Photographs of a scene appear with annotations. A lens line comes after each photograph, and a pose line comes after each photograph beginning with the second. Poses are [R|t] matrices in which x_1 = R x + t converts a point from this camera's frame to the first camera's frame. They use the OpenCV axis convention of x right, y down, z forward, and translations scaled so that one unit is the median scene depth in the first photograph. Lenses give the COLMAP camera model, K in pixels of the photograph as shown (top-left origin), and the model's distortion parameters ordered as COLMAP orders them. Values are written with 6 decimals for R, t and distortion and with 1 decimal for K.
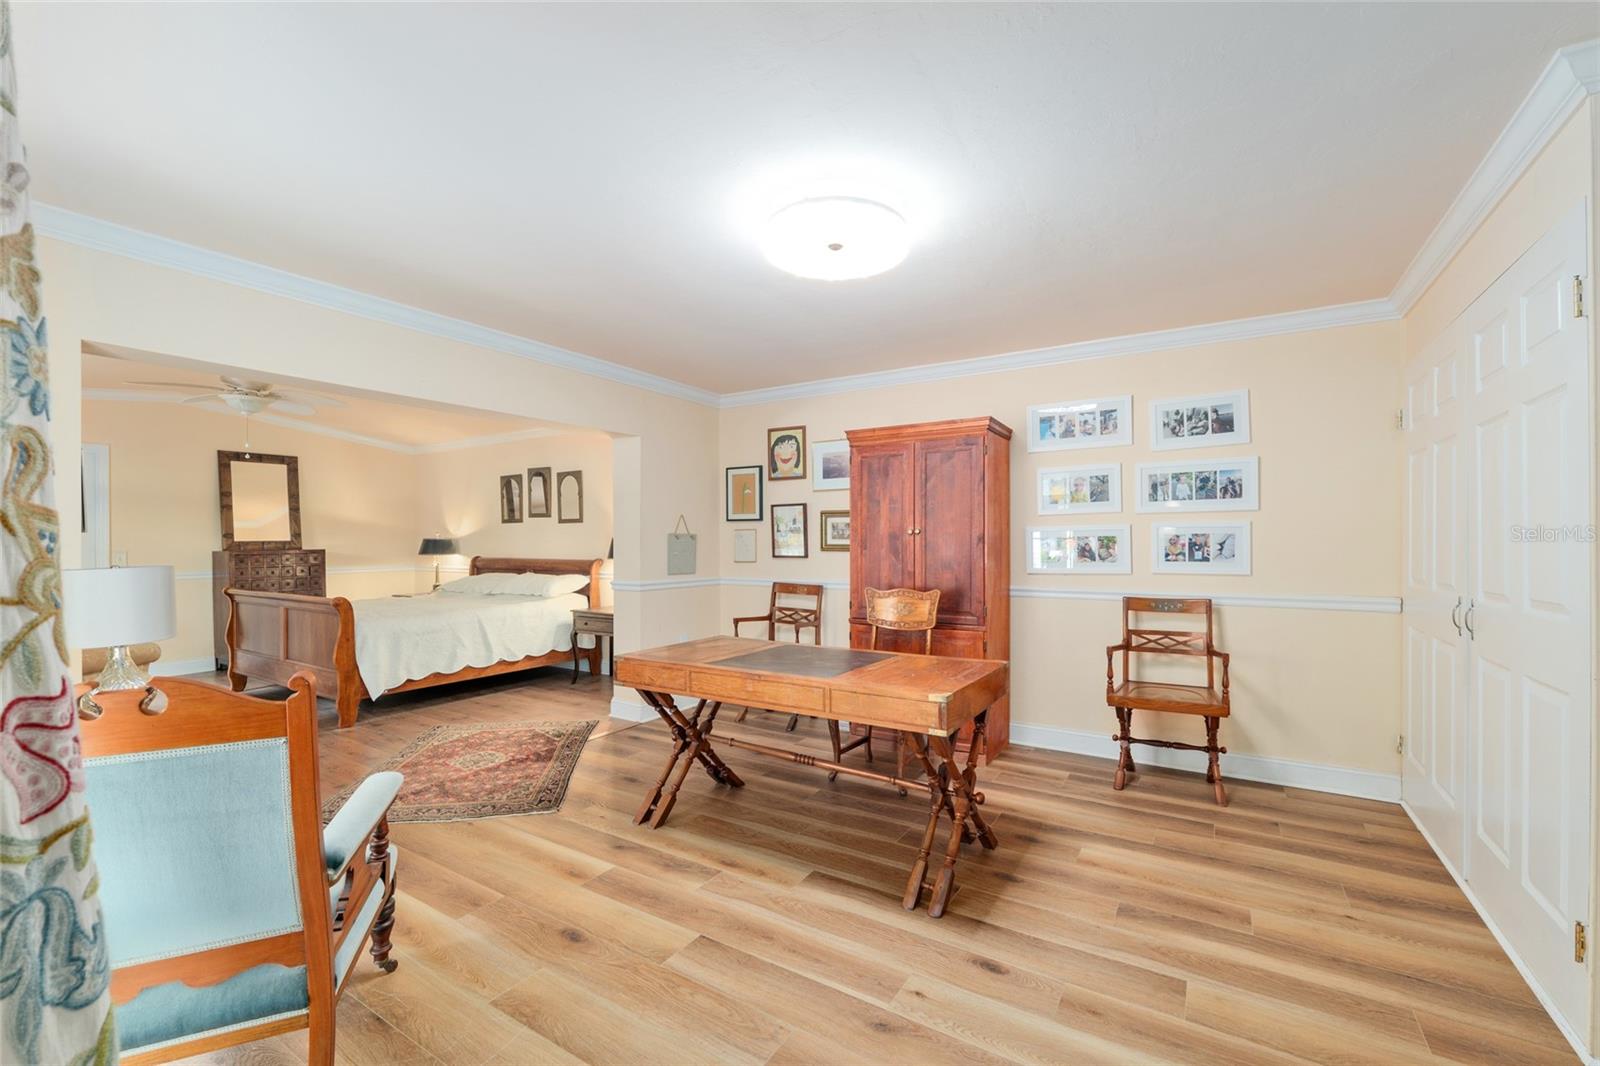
lens RADIAL K [[678.3, 0, 807.0], [0, 678.3, 539.5], [0, 0, 1]] dist [-0.001362, 0.000267]
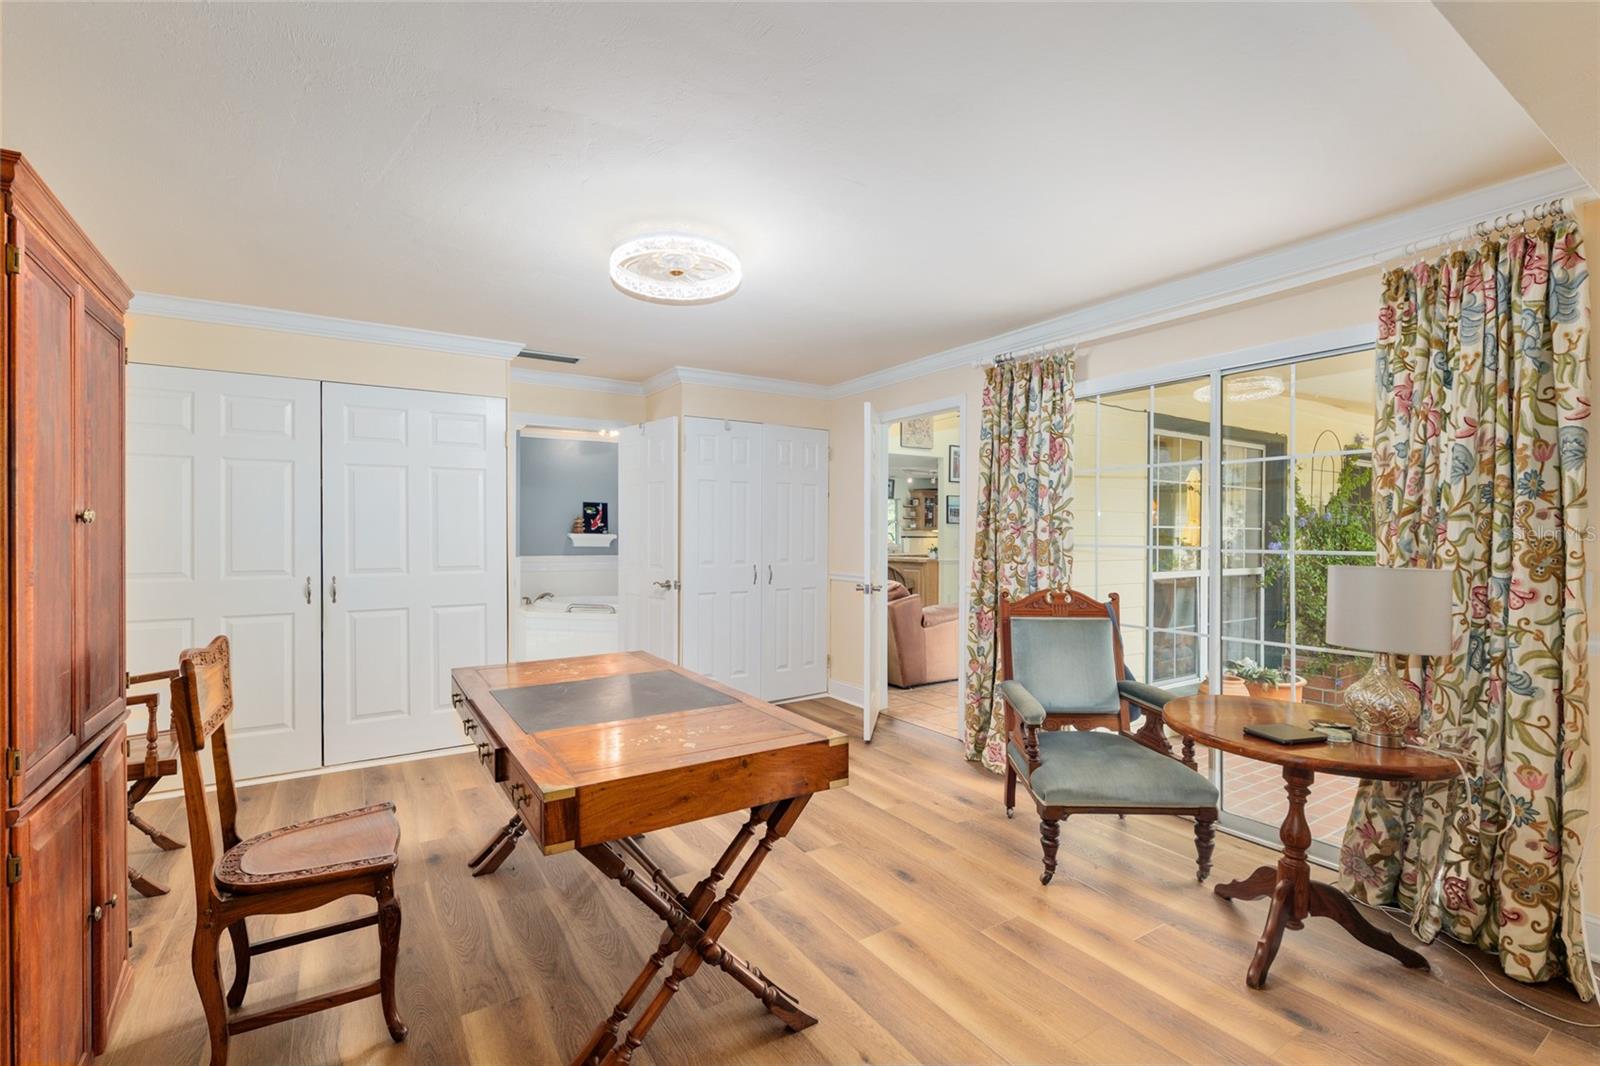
lens RADIAL K [[688.3, 0, 795.1], [0, 688.3, 537.0], [0, 0, 1]] dist [0.000752, 0.000045]
pose [[-0.898132, 0.000805, 0.439725, -0.371764], [0.000411, 0.999999, -0.000990, 0.001559], [-0.439725, -0.000708, -0.898132, 1.144377]]
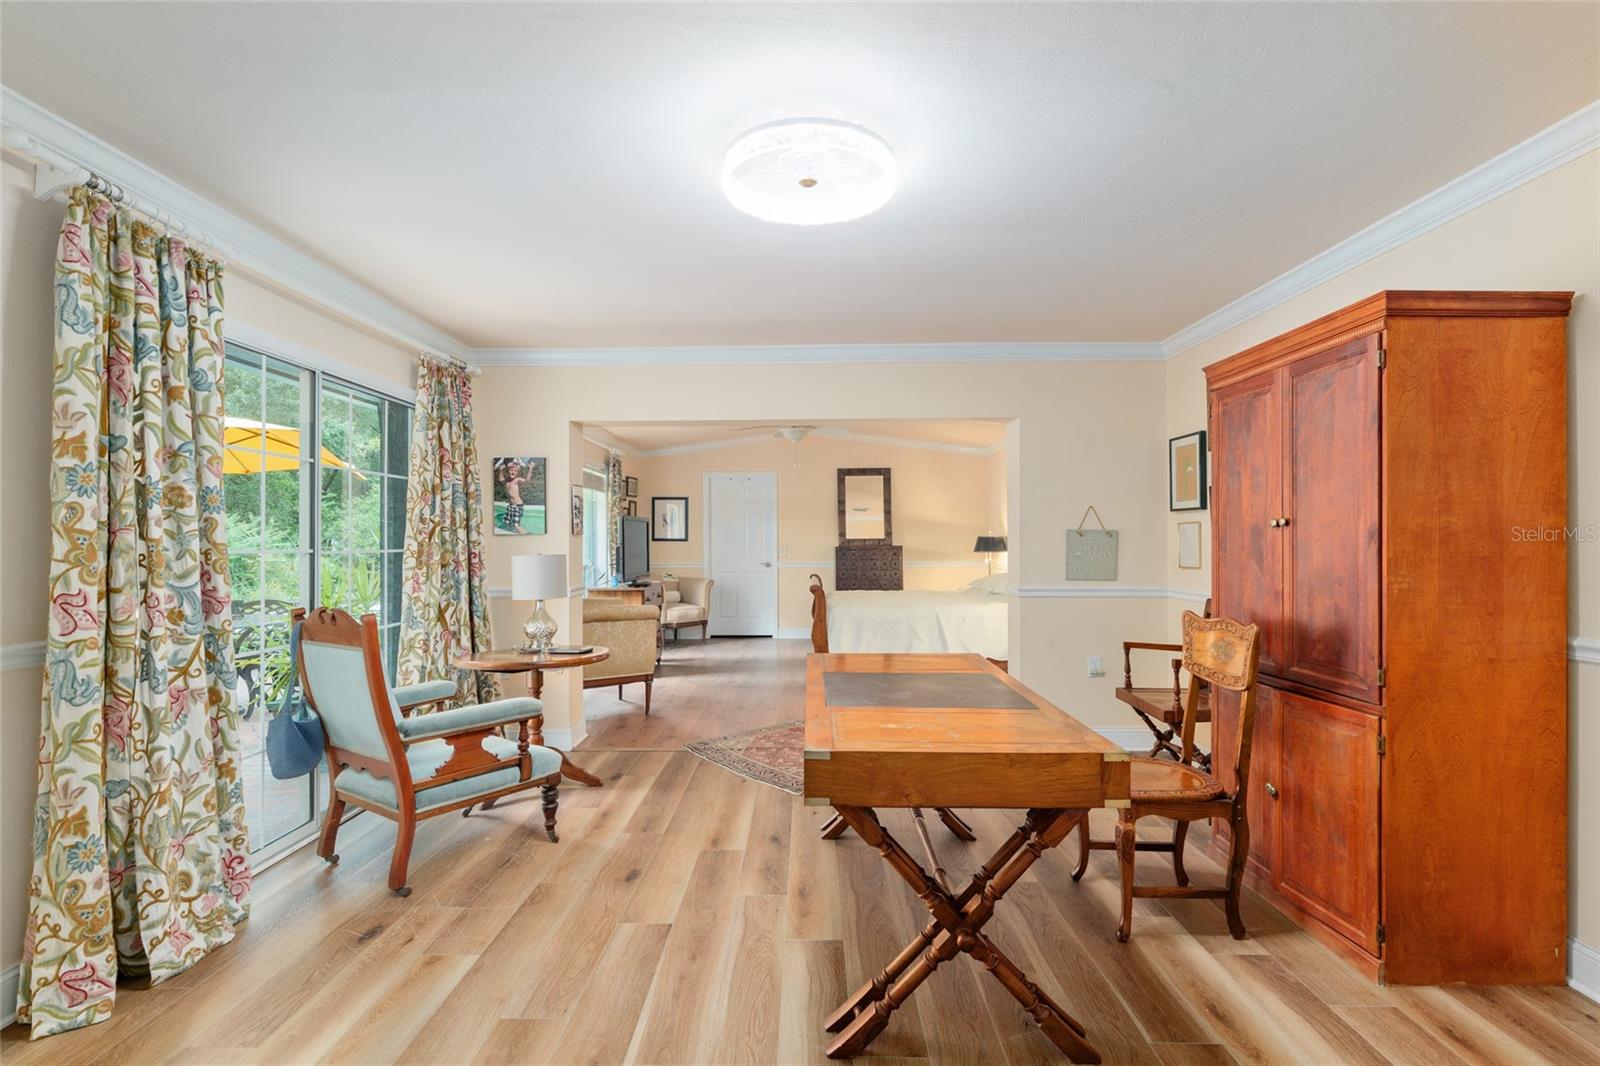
lens RADIAL K [[744.6, 0, 794.3], [0, 744.6, 538.9], [0, 0, 1]] dist [-0.003862, -0.000067]
pose [[0.502103, -0.000174, -0.864808, 0.485067], [0.003222, 0.999993, 0.001669, -0.000214], [0.864802, -0.003624, 0.502100, 0.318785]]
